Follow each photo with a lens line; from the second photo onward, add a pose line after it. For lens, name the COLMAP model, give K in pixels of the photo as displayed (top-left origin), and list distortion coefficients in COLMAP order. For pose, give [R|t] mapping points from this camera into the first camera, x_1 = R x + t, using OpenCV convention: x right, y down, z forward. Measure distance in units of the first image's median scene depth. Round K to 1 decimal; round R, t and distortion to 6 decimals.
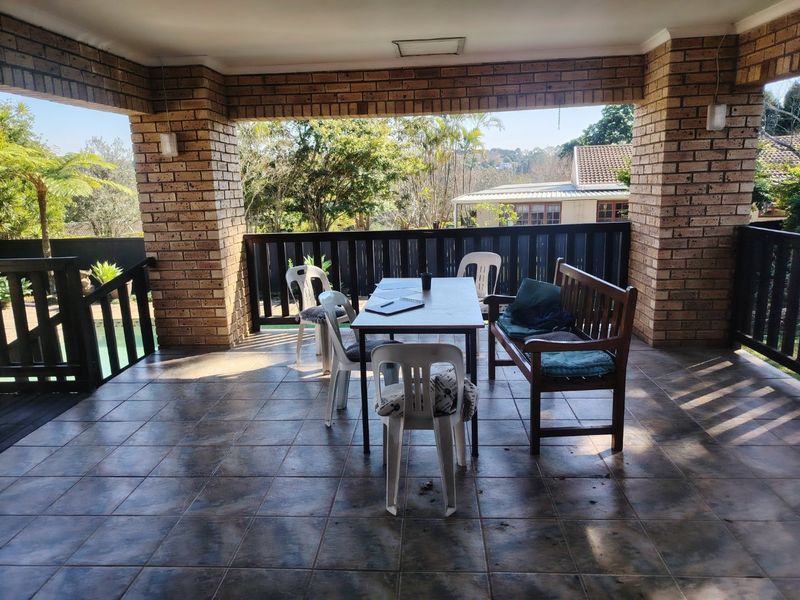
lens RADIAL K [[567.8, 0, 400.0], [0, 567.8, 300.0], [0, 0, 1]] dist [0.025775, -0.002280]
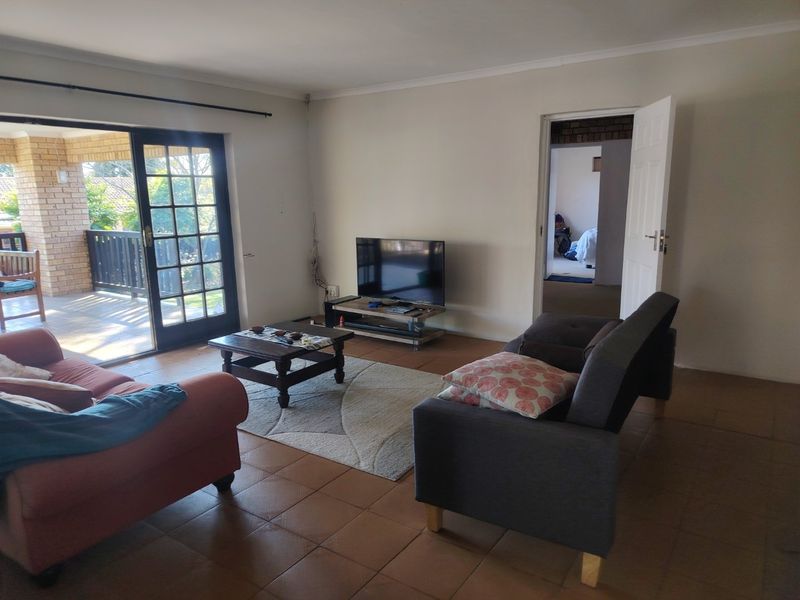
lens RADIAL K [[551.1, 0, 400.0], [0, 551.1, 300.0], [0, 0, 1]] dist [0.024093, -0.001050]
pose [[0.543582, -0.136164, 0.828238, -0.469779], [0.174523, 0.983524, 0.047152, 0.216988], [-0.821012, 0.118916, 0.558389, -0.991713]]
